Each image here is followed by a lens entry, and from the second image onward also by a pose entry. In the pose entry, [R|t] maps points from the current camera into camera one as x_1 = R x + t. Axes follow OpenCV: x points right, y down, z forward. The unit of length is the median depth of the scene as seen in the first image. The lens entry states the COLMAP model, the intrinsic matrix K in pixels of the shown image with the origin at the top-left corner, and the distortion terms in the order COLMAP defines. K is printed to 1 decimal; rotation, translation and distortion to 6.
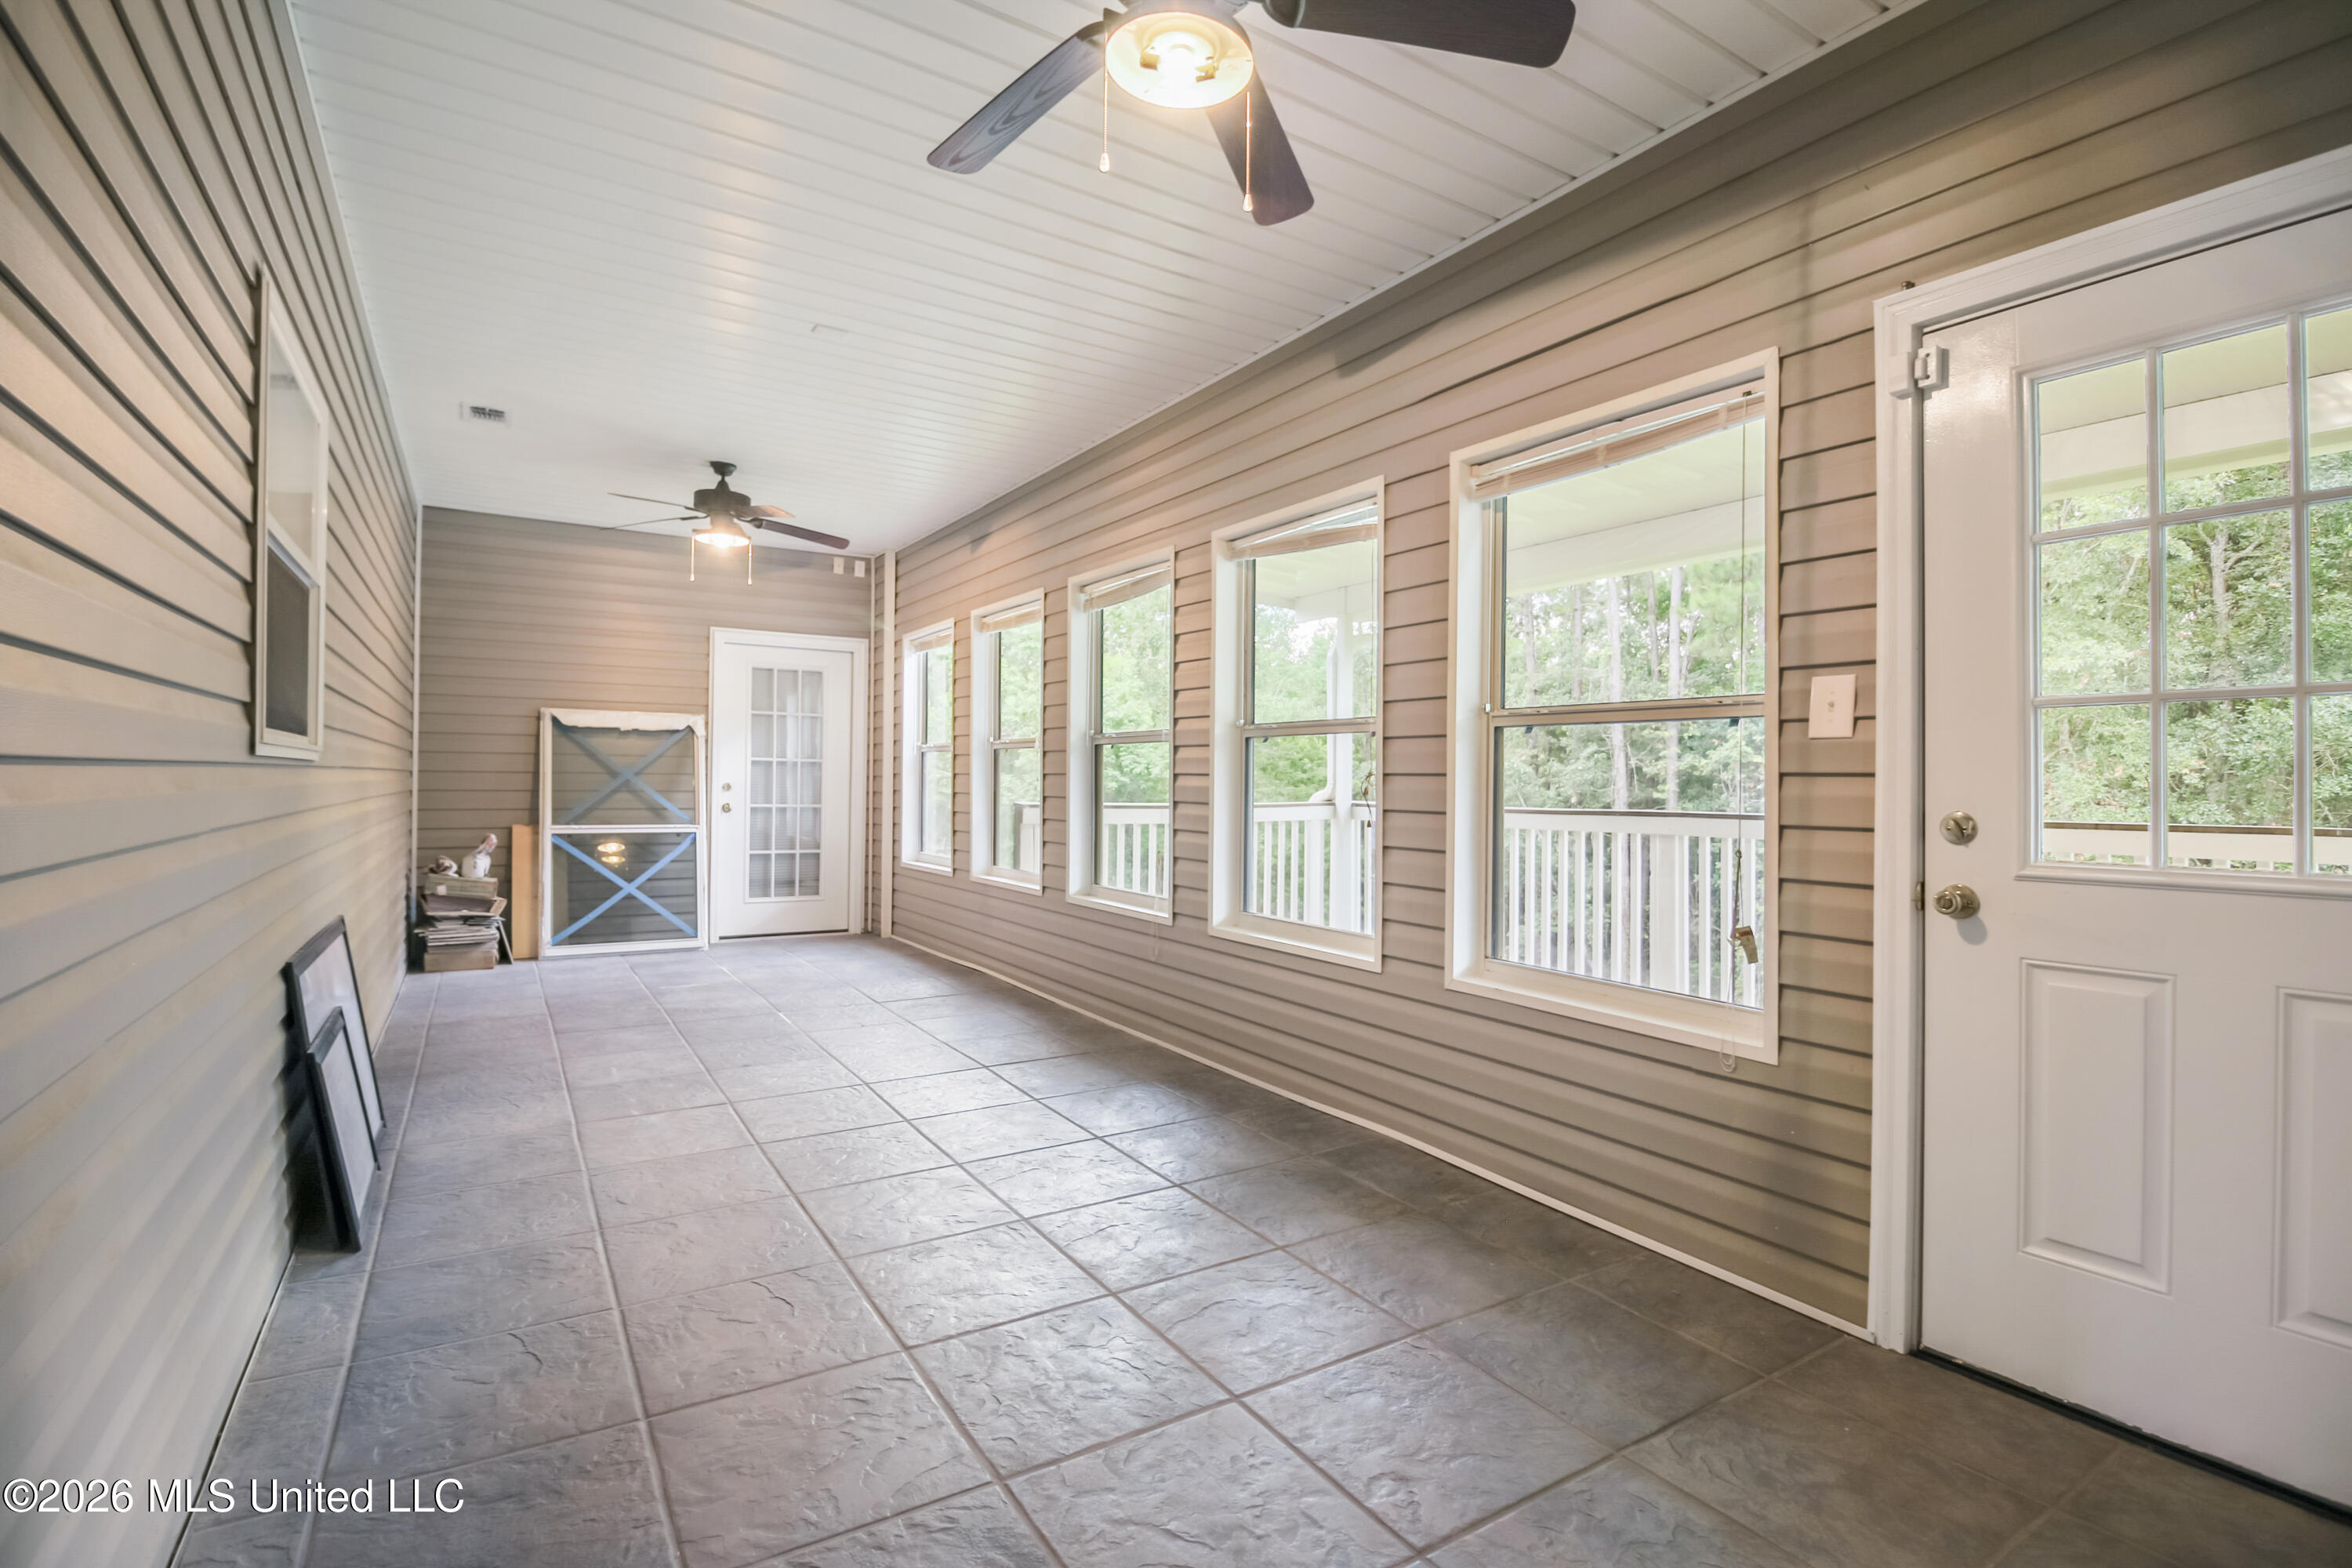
lens RADIAL K [[1070.6, 0, 1175.8], [0, 1070.6, 801.7], [0, 0, 1]] dist [0.001253, -0.012166]
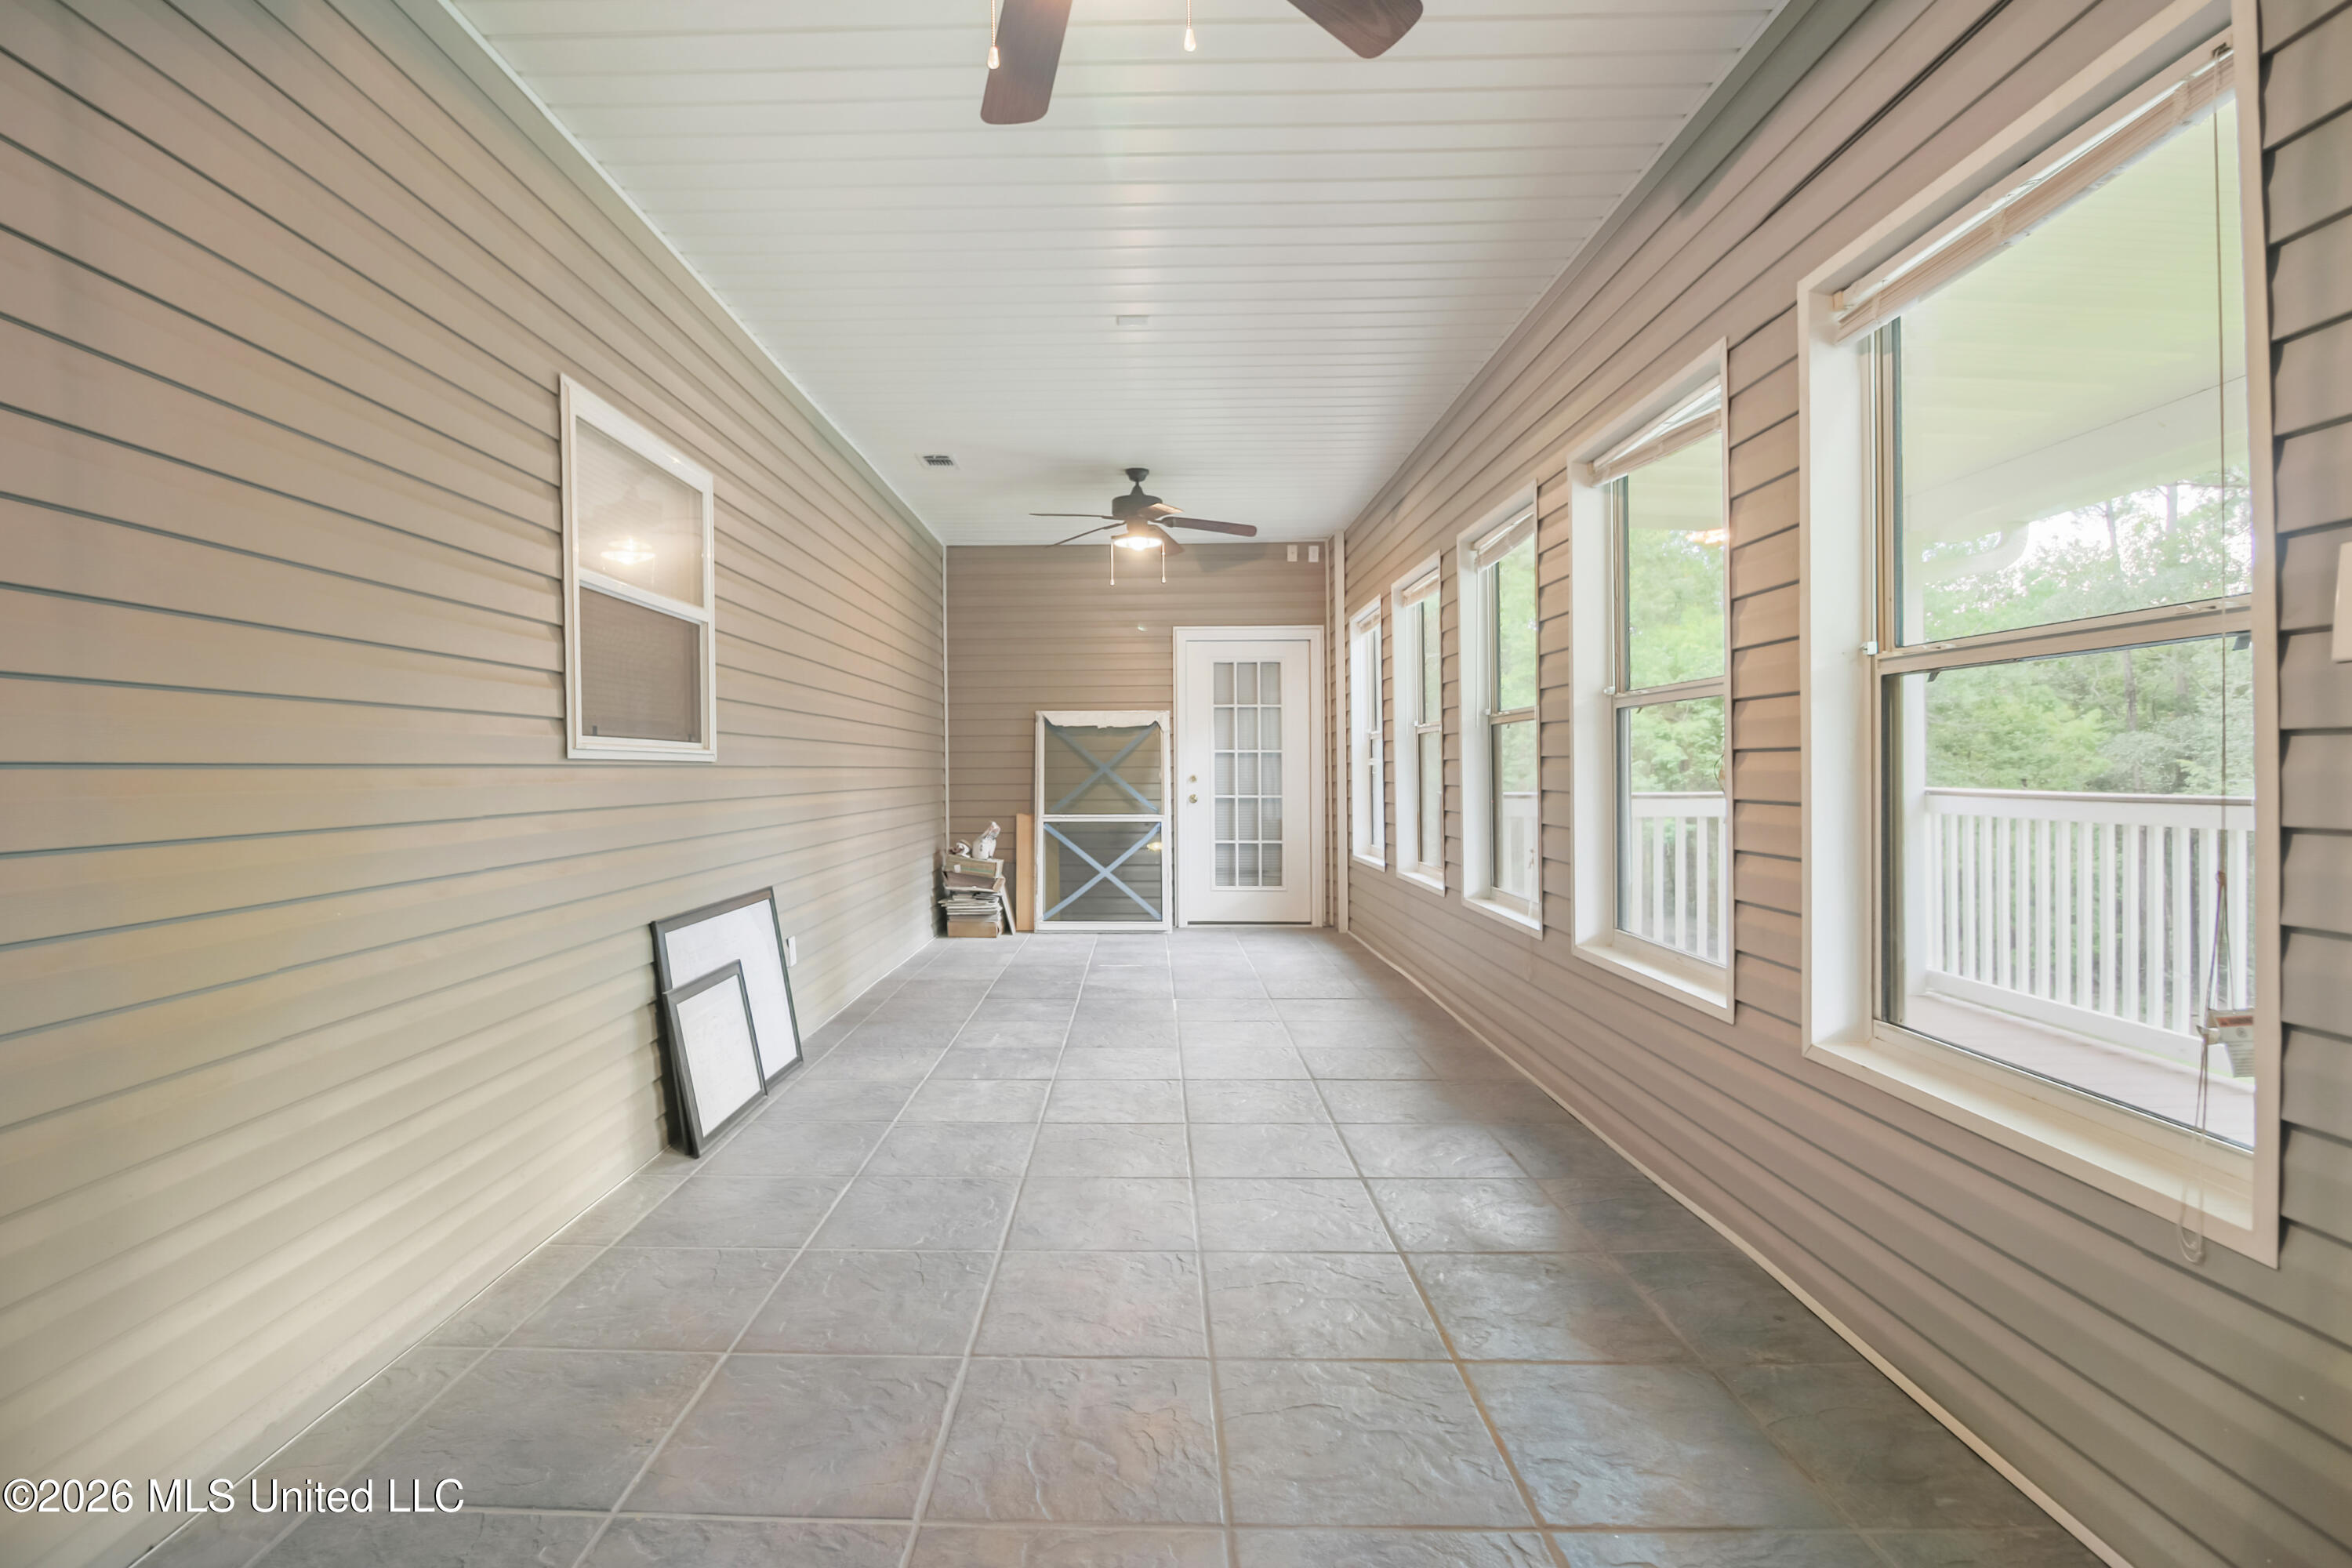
lens RADIAL K [[1098.8, 0, 1172.4], [0, 1098.8, 803.7], [0, 0, 1]] dist [-0.002457, -0.013539]
pose [[0.835572, 0.000725, -0.549380, 0.196611], [0.004967, 0.999948, 0.008875, 0.001186], [0.549358, -0.010144, 0.835525, 0.119826]]
